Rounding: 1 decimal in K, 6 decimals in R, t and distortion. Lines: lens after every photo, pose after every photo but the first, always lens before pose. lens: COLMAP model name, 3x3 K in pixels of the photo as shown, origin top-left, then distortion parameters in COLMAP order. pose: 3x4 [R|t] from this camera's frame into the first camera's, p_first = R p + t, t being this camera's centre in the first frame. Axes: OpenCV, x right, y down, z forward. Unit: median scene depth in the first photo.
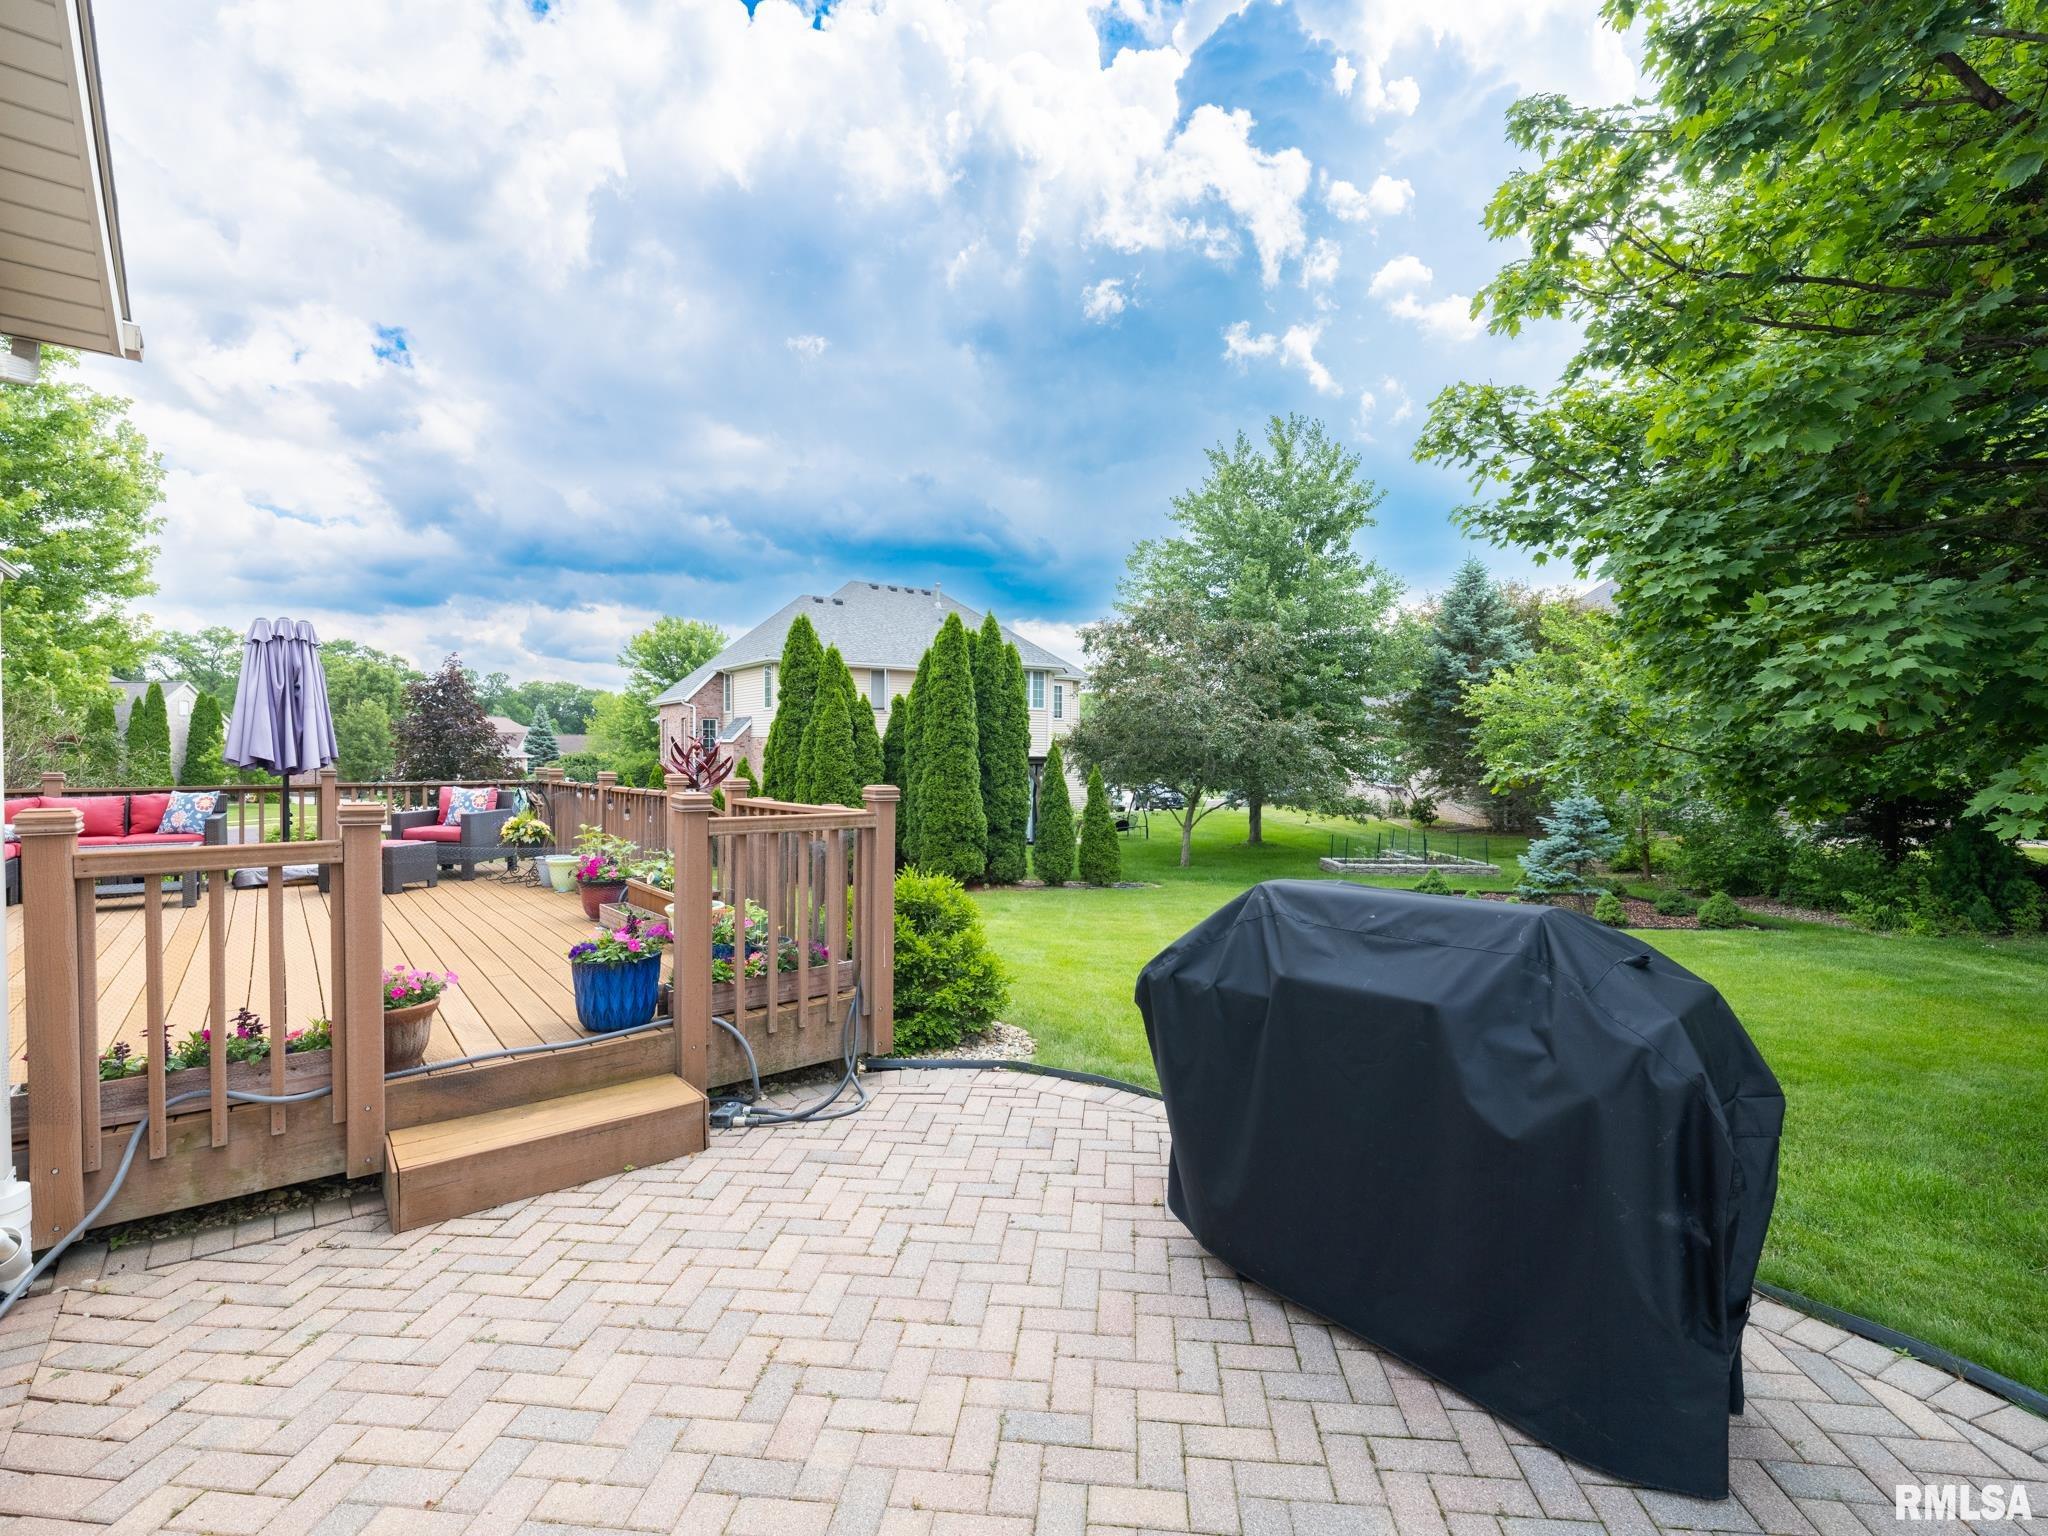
lens RADIAL K [[945.7, 0, 1024.0], [0, 945.7, 765.0], [0, 0, 1]] dist [-0.002397, 0.001232]
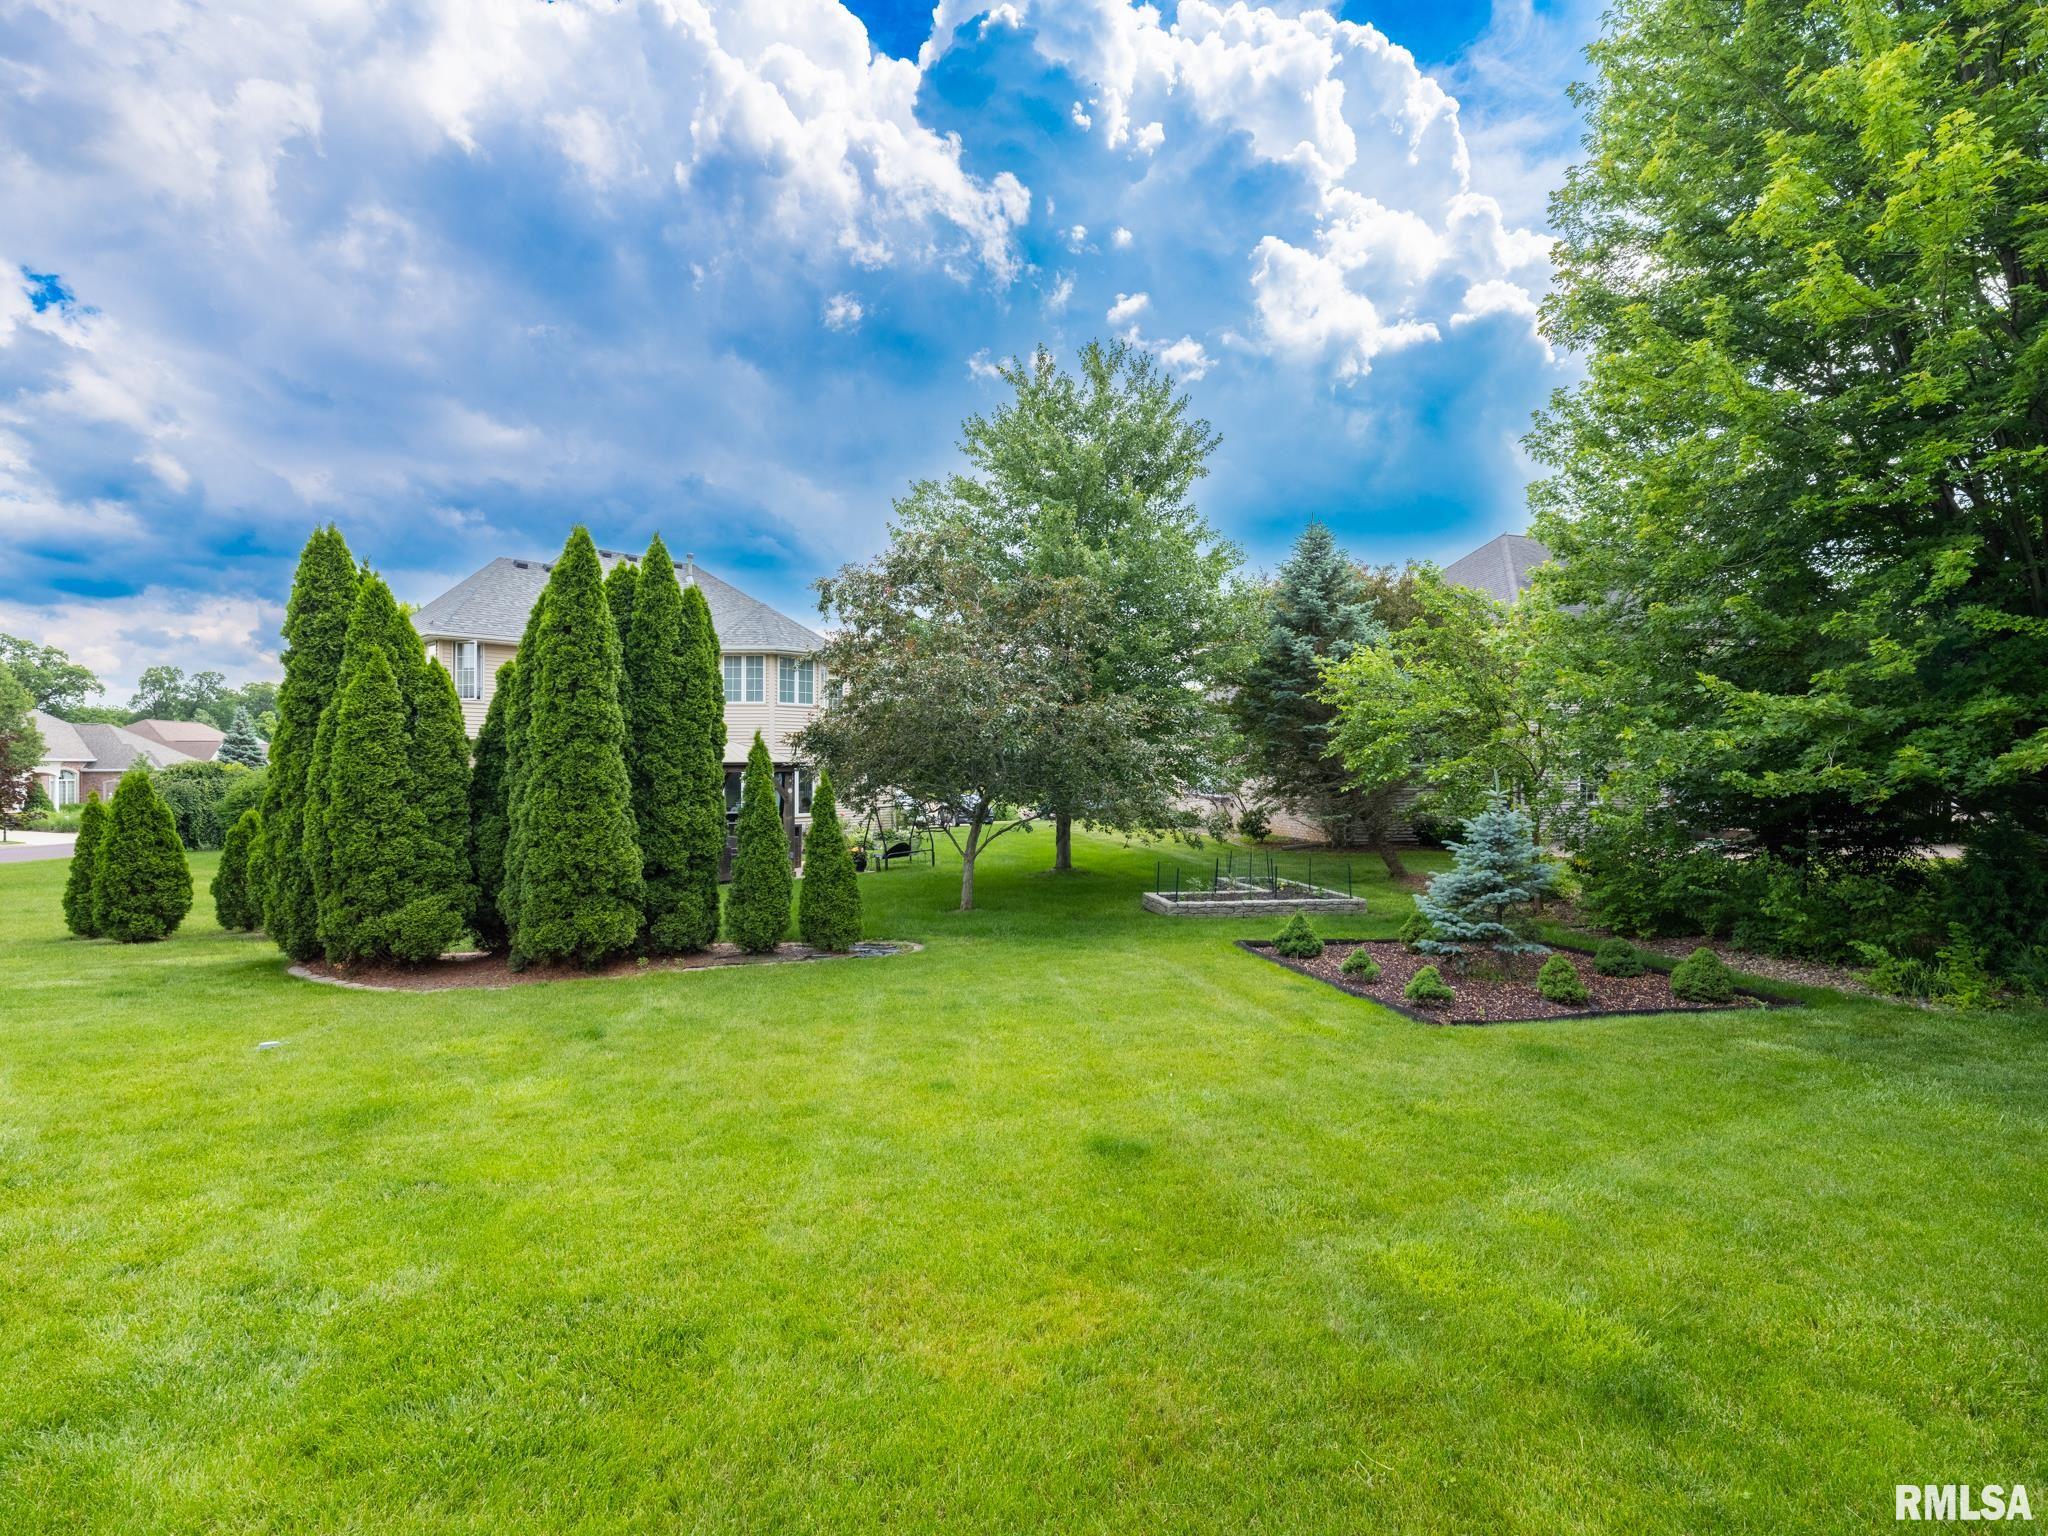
lens RADIAL K [[954.5, 0, 1029.3], [0, 954.5, 769.7], [0, 0, 1]] dist [0.000518, 0.000847]
pose [[0.981957, -0.004501, 0.189052, 0.090810], [0.005808, 0.999963, -0.006360, 0.004345], [-0.189017, 0.007343, 0.981946, 0.304269]]
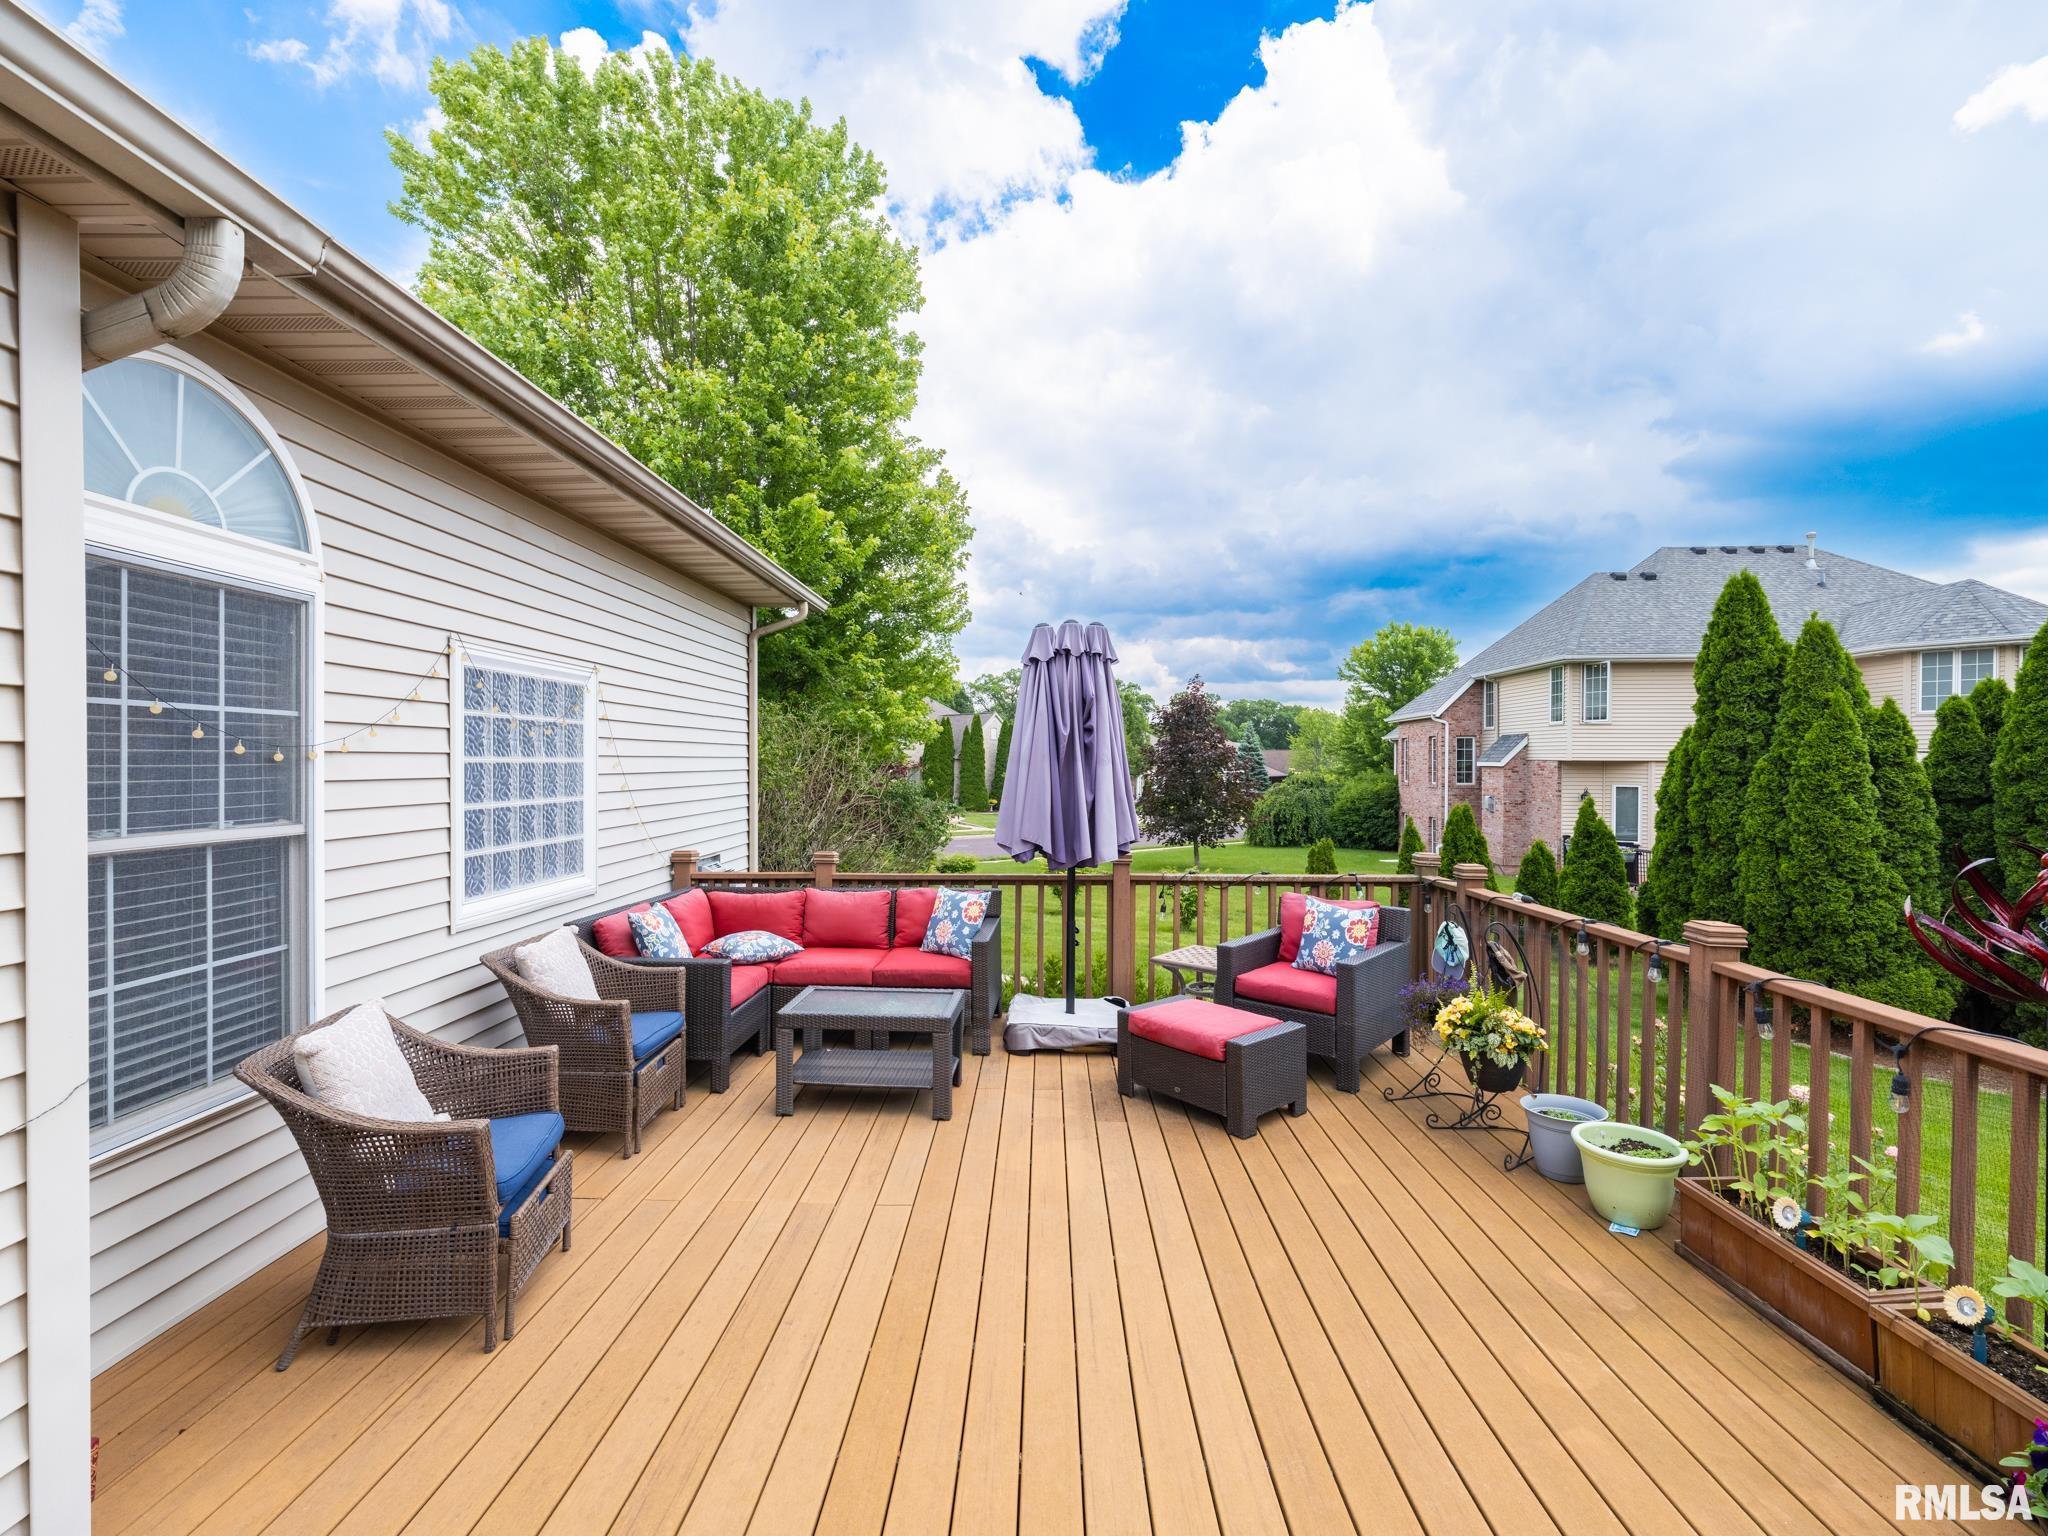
lens RADIAL K [[944.3, 0, 1007.6], [0, 944.3, 767.6], [0, 0, 1]] dist [0.000498, -0.000284]
pose [[0.754655, 0.003614, -0.656112, -0.189697], [-0.010673, 0.999920, -0.006768, -0.024625], [0.656035, 0.012110, 0.754633, 0.234914]]
